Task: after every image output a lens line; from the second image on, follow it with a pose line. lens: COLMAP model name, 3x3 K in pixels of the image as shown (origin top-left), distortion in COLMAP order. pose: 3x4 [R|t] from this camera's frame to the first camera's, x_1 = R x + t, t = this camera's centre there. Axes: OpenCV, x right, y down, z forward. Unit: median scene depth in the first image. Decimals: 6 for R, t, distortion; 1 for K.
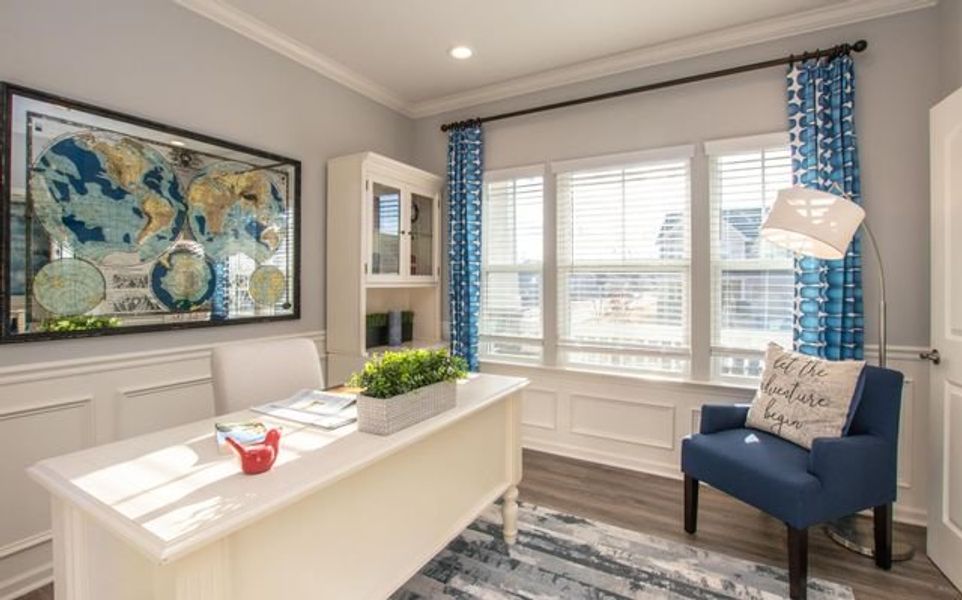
lens RADIAL K [[461.7, 0, 490.0], [0, 461.7, 278.3], [0, 0, 1]] dist [-0.003387, -0.001271]
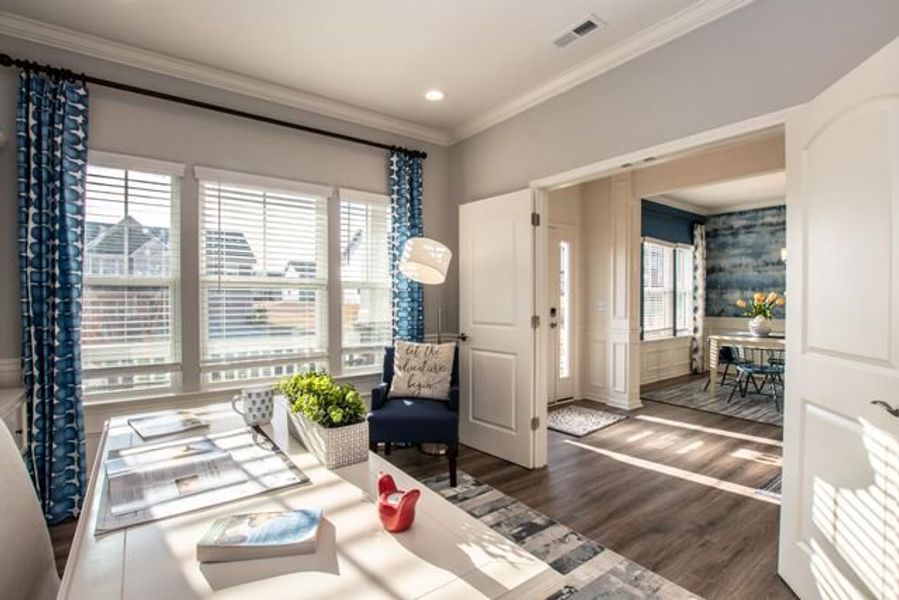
lens RADIAL K [[413.1, 0, 448.0], [0, 413.1, 303.9], [0, 0, 1]] dist [-0.019163, 0.000863]
pose [[0.424045, -0.013693, 0.905538, -0.450950], [-0.004384, 0.999843, 0.017172, 0.003894], [-0.905631, -0.011251, 0.423918, 0.248865]]
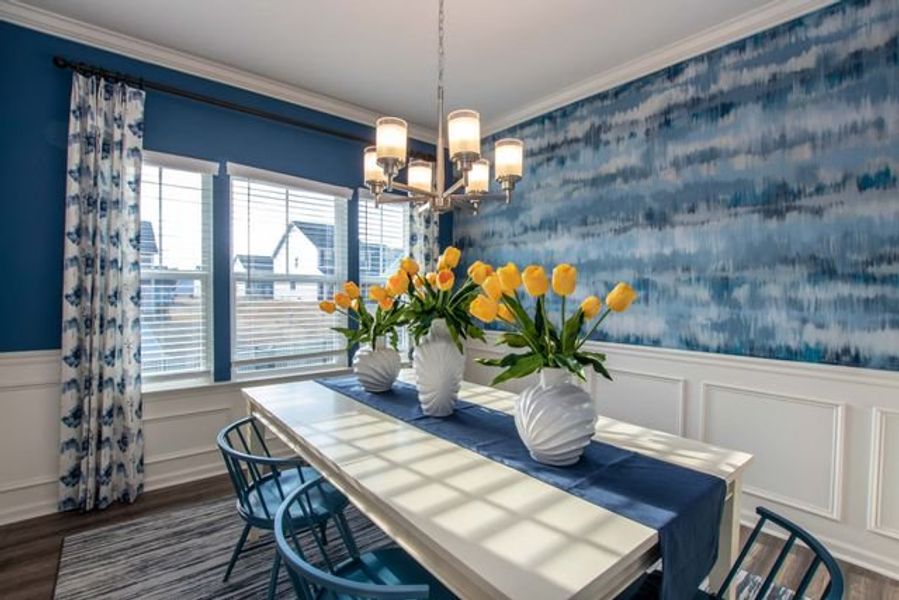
lens RADIAL K [[413.1, 0, 454.7], [0, 413.1, 300.6], [0, 0, 1]] dist [-0.019163, 0.000863]
pose [[0.368697, -0.013204, 0.929456, -0.354425], [-0.011023, 0.999767, 0.018576, 0.003662], [-0.929484, -0.017094, 0.368466, 0.195455]]
